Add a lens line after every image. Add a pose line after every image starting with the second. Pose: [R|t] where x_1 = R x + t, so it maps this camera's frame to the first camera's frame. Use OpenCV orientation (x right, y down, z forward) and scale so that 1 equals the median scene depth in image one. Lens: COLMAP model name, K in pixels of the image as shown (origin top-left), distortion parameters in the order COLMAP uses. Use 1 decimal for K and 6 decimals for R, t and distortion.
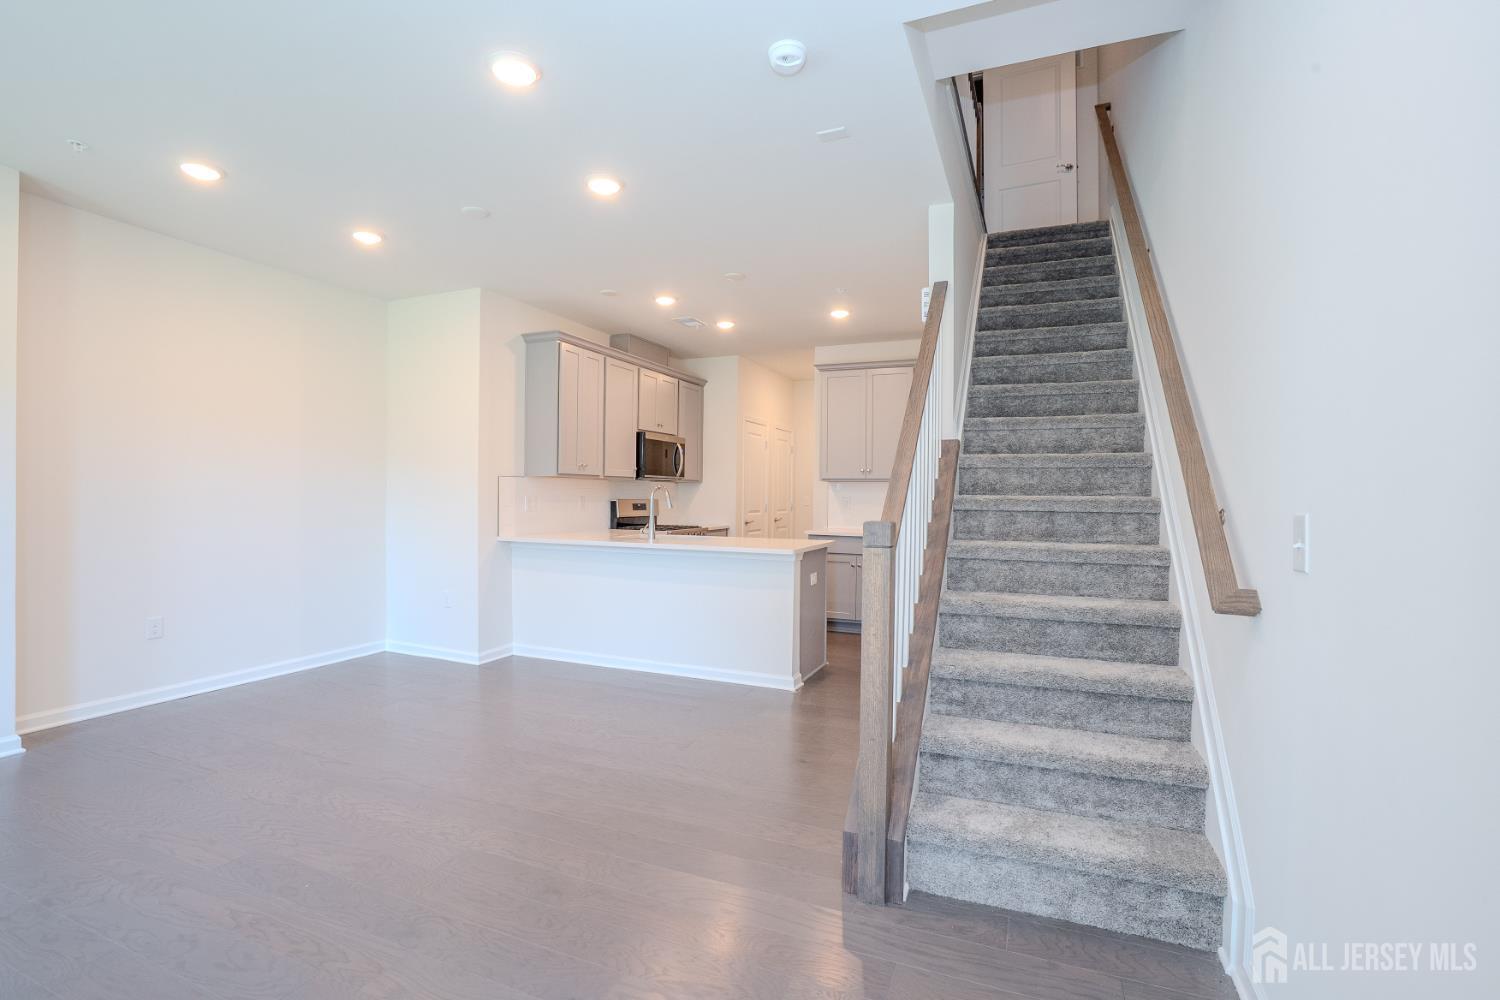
lens RADIAL K [[693.4, 0, 745.8], [0, 693.4, 495.2], [0, 0, 1]] dist [-0.046625, 0.014861]
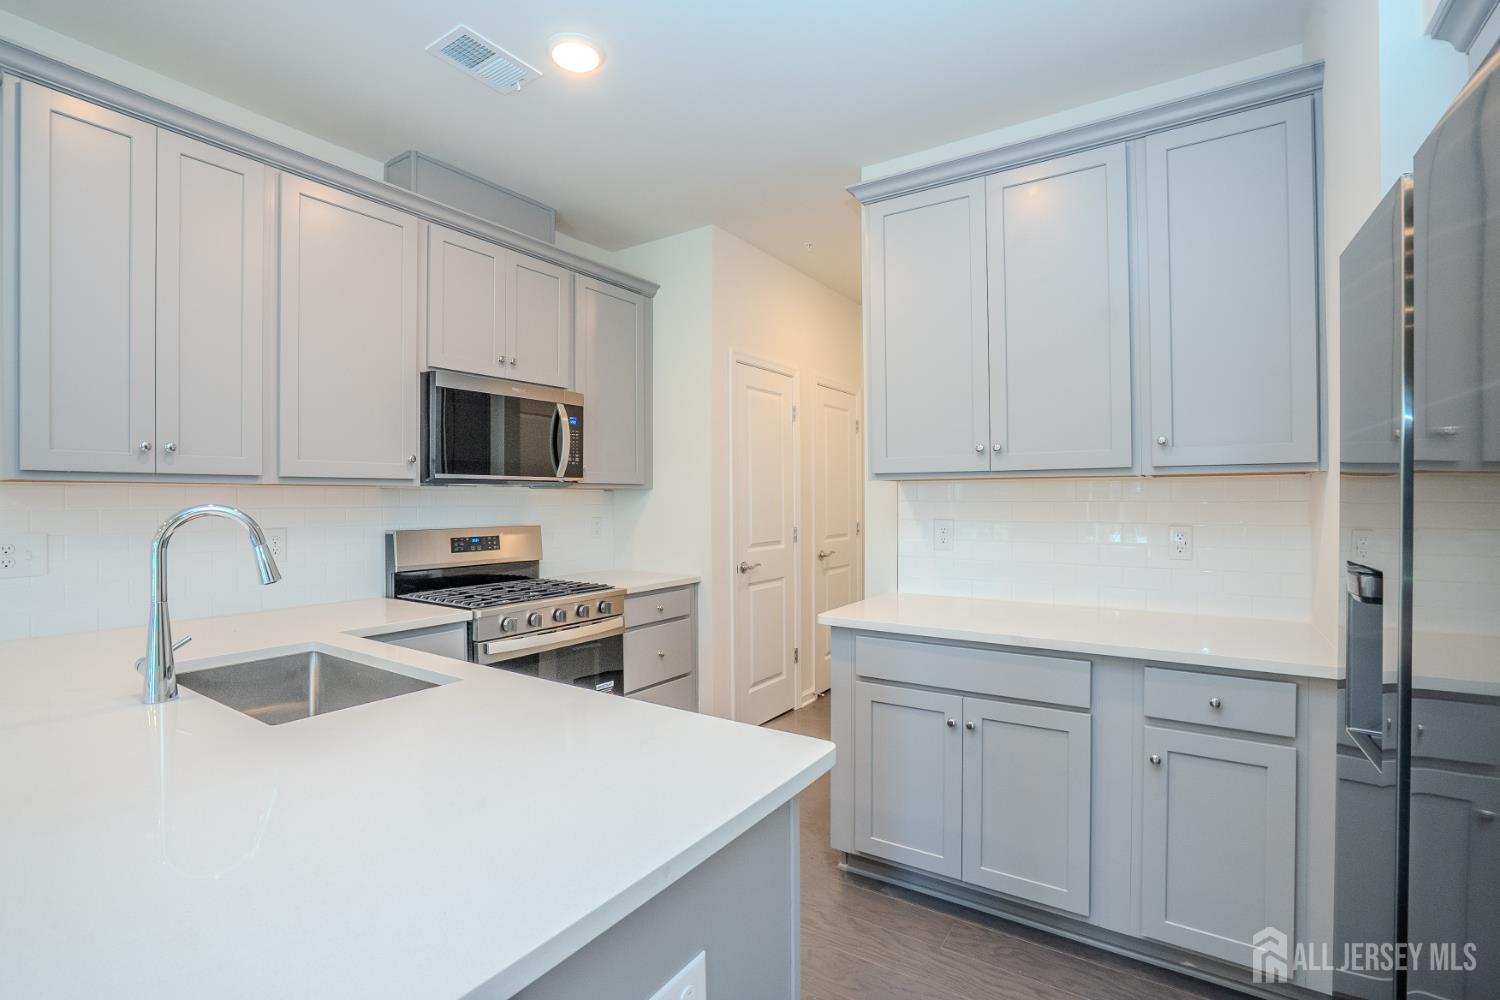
lens RADIAL K [[693.4, 0, 747.4], [0, 693.4, 498.7], [0, 0, 1]] dist [-0.046625, 0.014861]
pose [[0.983051, -0.013935, -0.182800, 0.136138], [0.013501, 0.999902, -0.003621, -0.011434], [0.182832, 0.001092, 0.983143, 0.735142]]
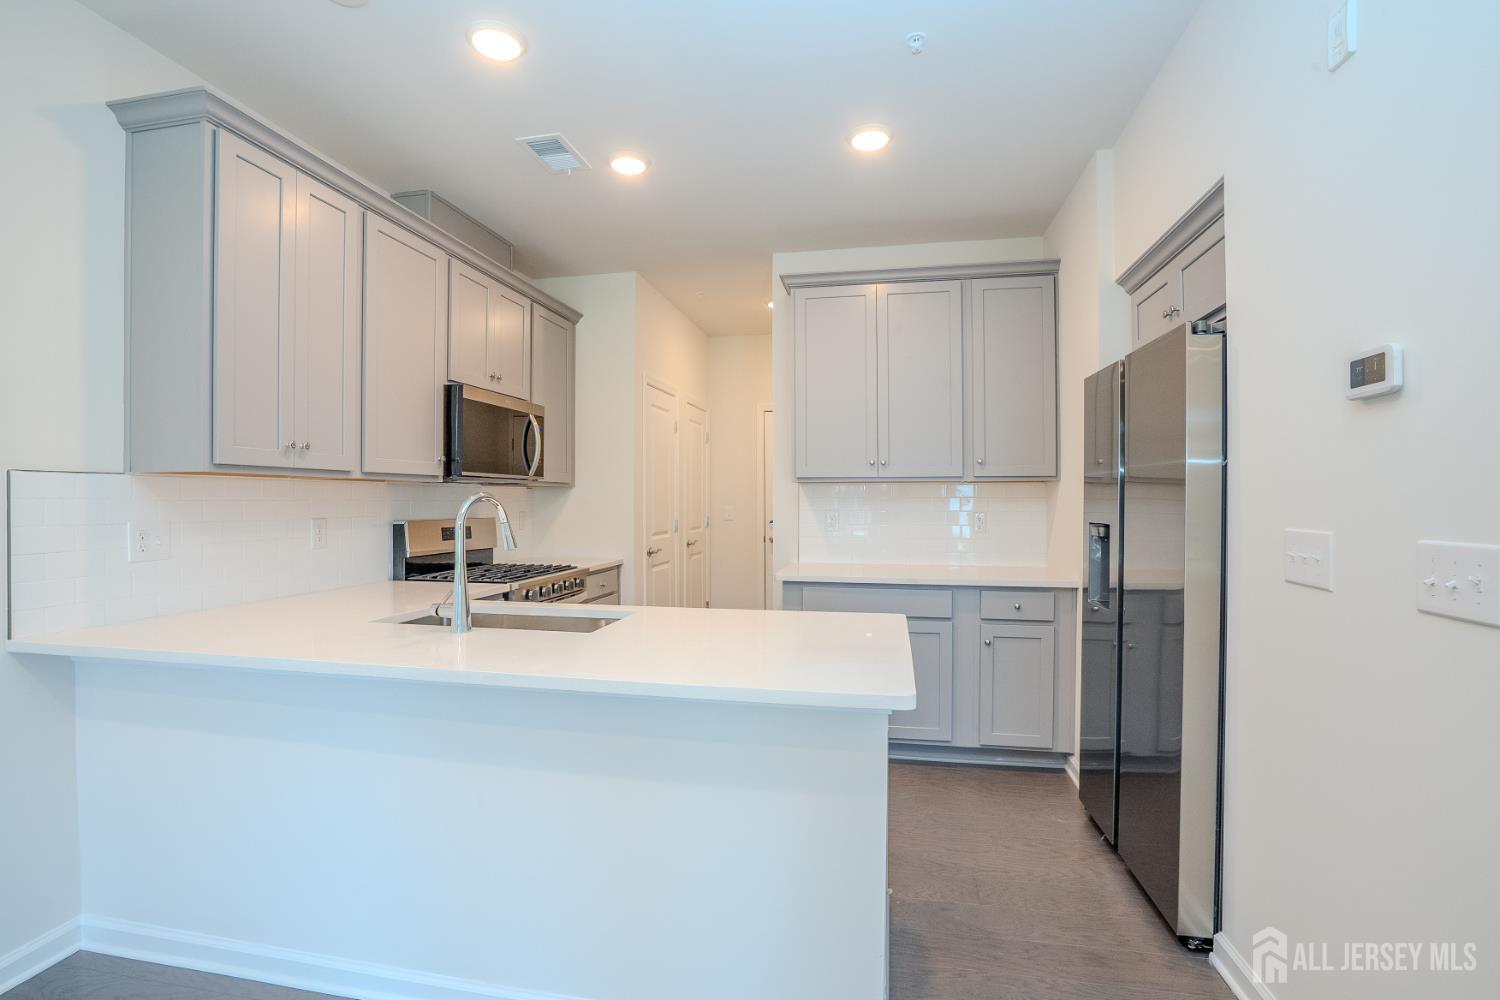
lens RADIAL K [[693.4, 0, 753.2], [0, 693.4, 501.6], [0, 0, 1]] dist [-0.046625, 0.014861]
pose [[0.978000, -0.010572, 0.208336, -0.052130], [0.010236, 0.999944, 0.002692, -0.007961], [-0.208353, -0.000500, 0.978054, 0.556207]]
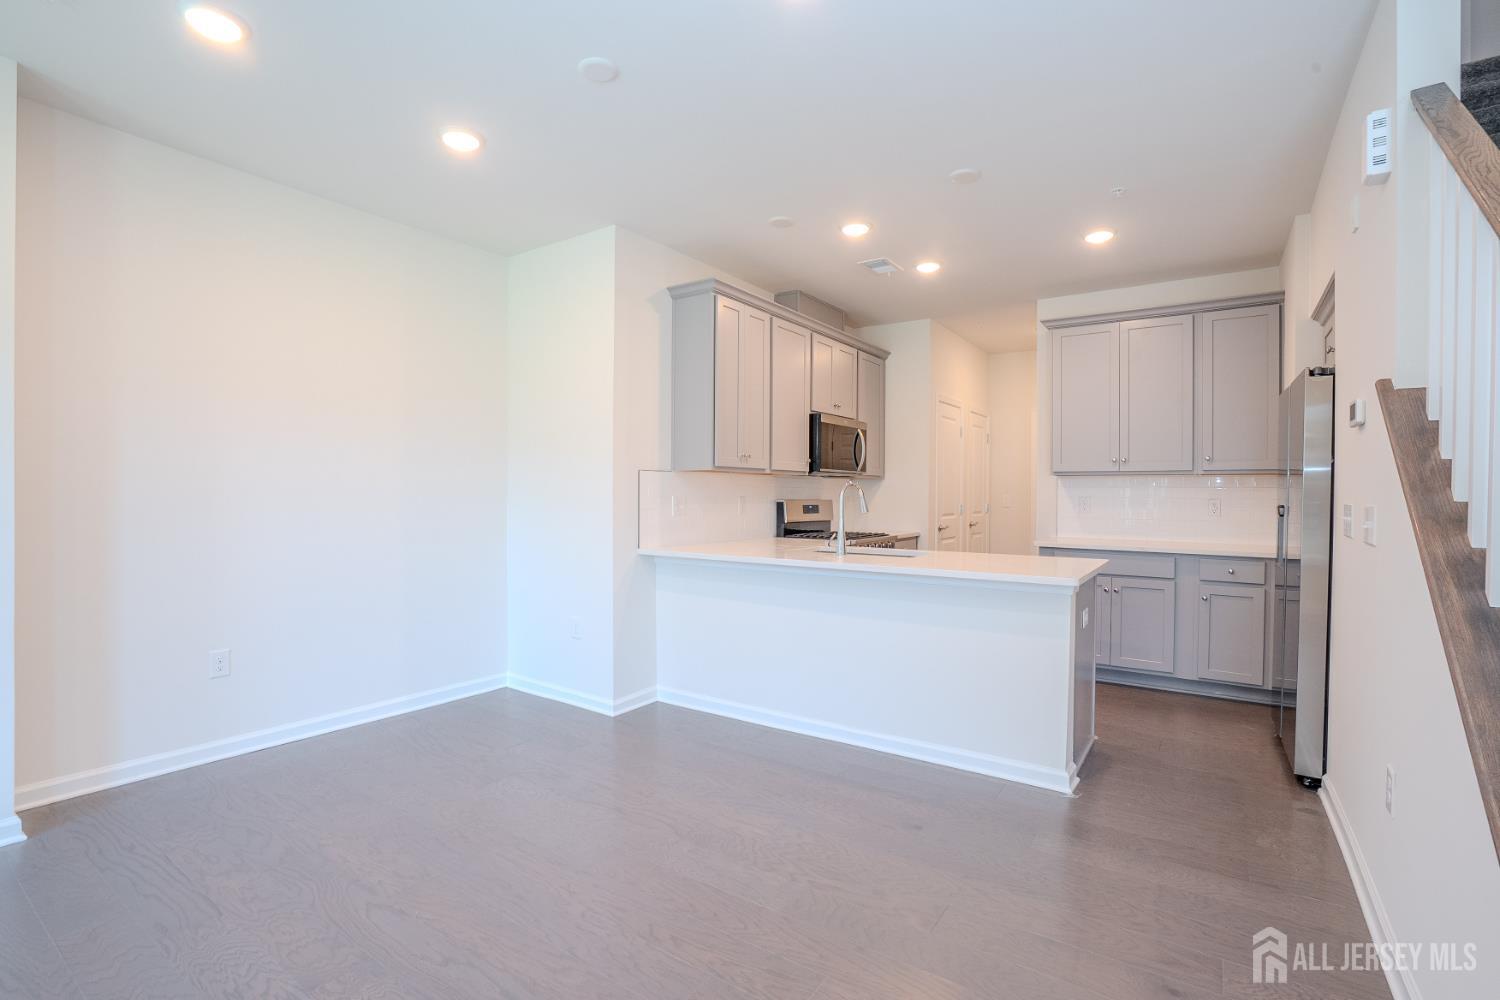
lens RADIAL K [[693.4, 0, 754.5], [0, 693.4, 498.3], [0, 0, 1]] dist [-0.046625, 0.014861]
pose [[0.981221, -0.001568, -0.192882, -0.078812], [0.002441, 0.999988, 0.004289, 0.000912], [0.192872, -0.004679, 0.981213, 0.252221]]
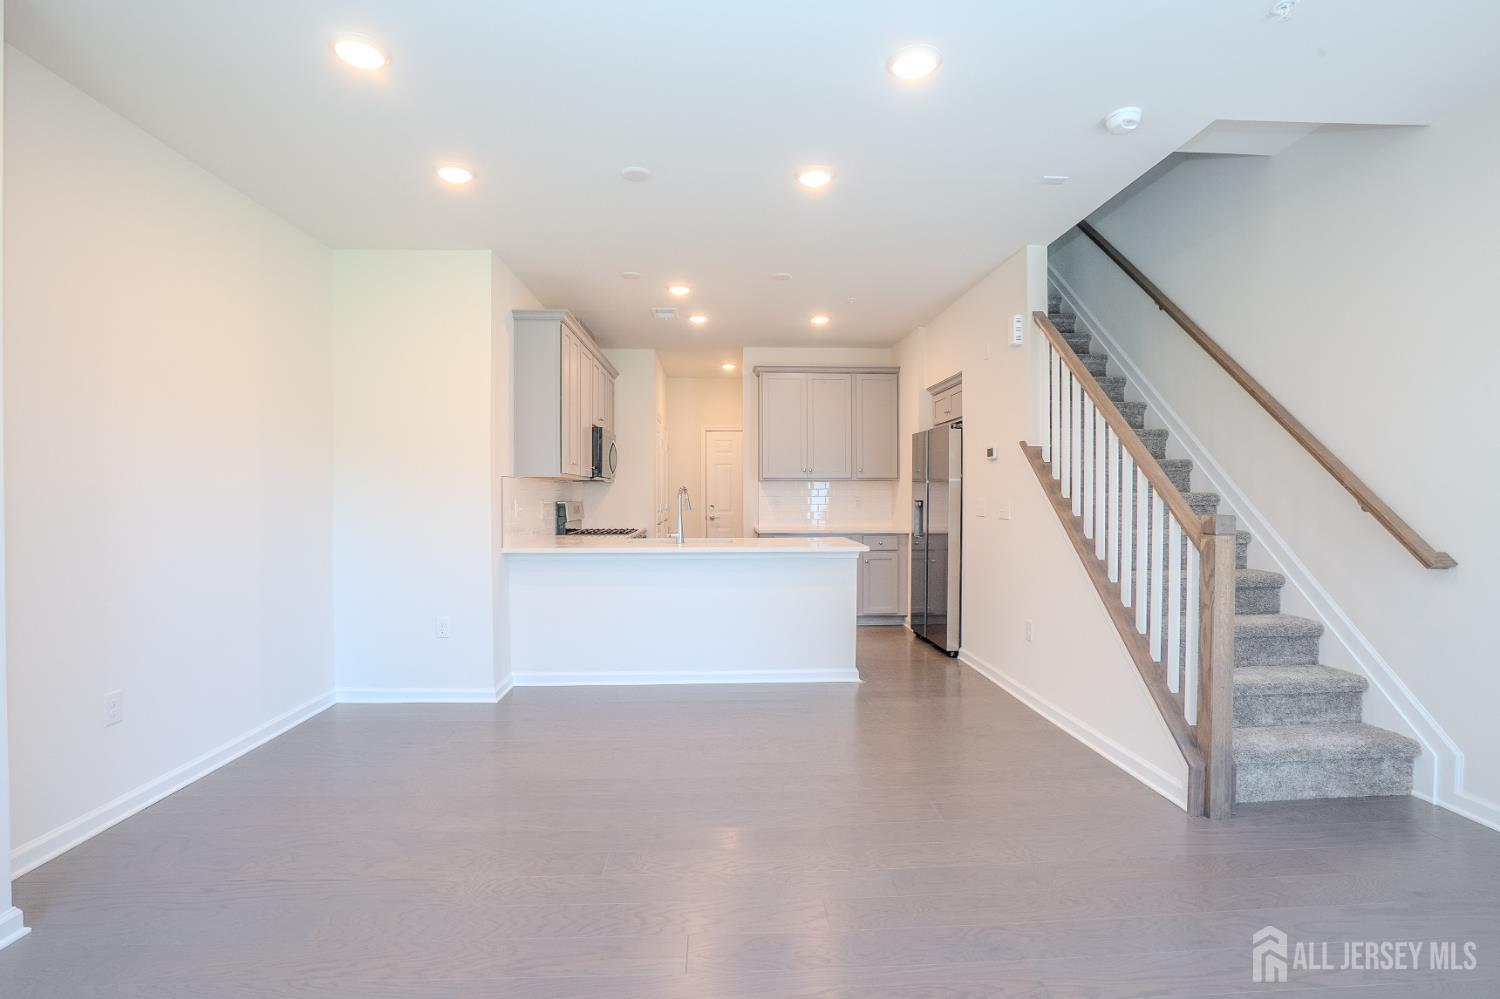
lens RADIAL K [[693.4, 0, 759.6], [0, 693.4, 494.0], [0, 0, 1]] dist [-0.046625, 0.014861]
pose [[0.899088, -0.010750, 0.437637, -0.424926], [0.010190, 0.999941, 0.003629, -0.005226], [-0.437650, 0.001197, 0.899145, 0.095796]]
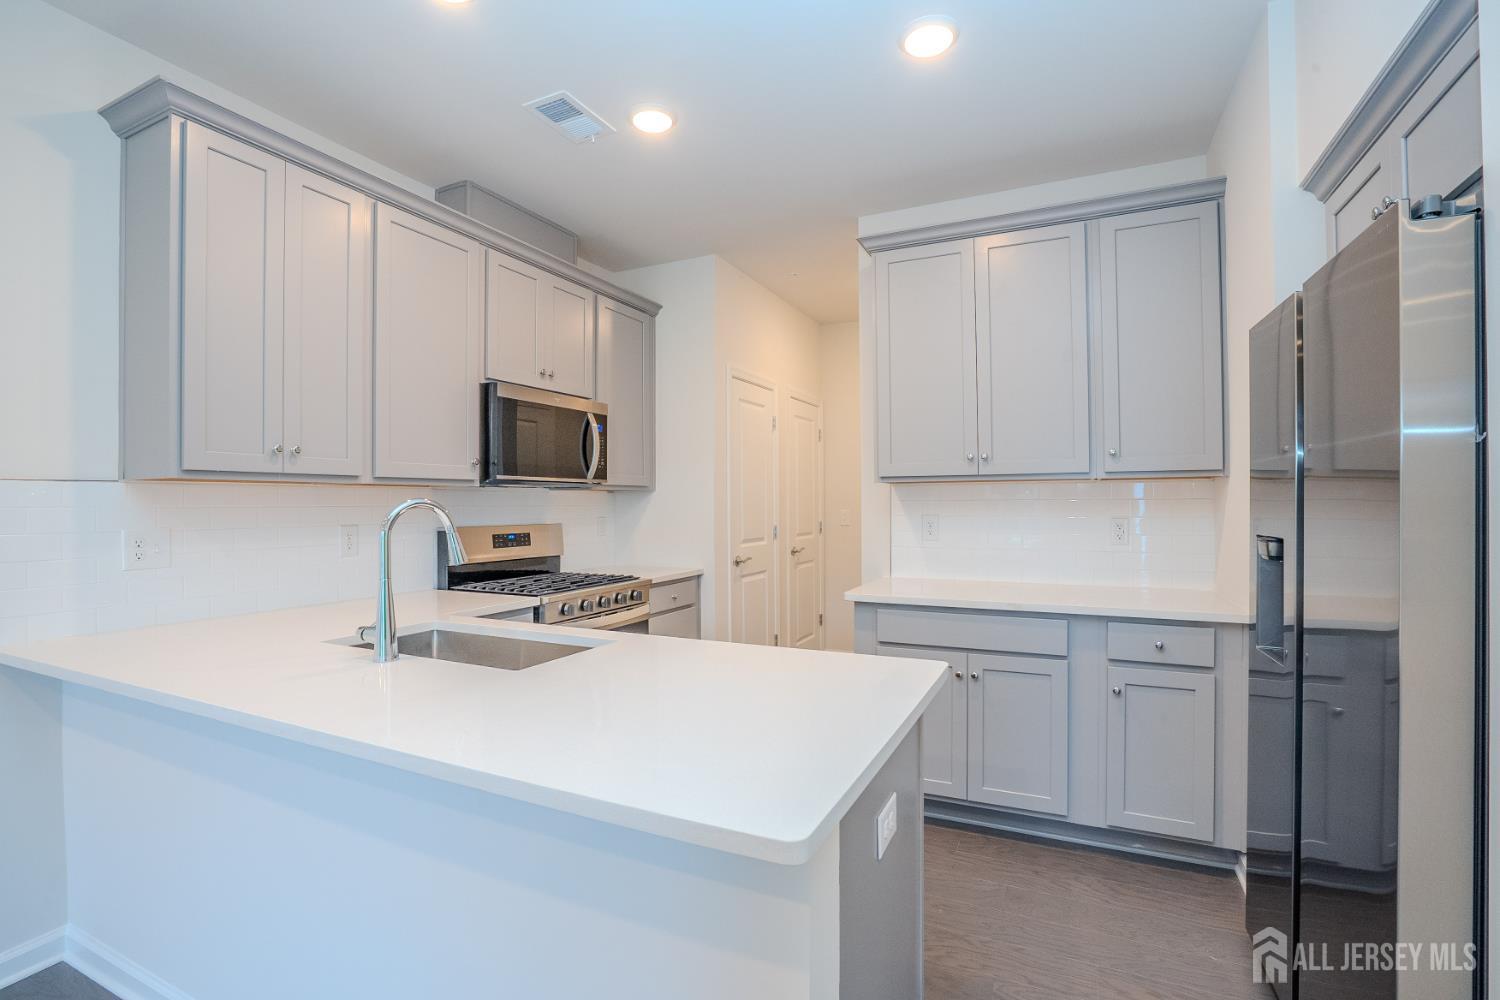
lens RADIAL K [[693.4, 0, 750.4], [0, 693.4, 500.5], [0, 0, 1]] dist [-0.046625, 0.014861]
pose [[0.998972, -0.015293, -0.042682, 0.051221], [0.015047, 0.999868, -0.006091, -0.007859], [0.042770, 0.005443, 0.999070, 0.640782]]
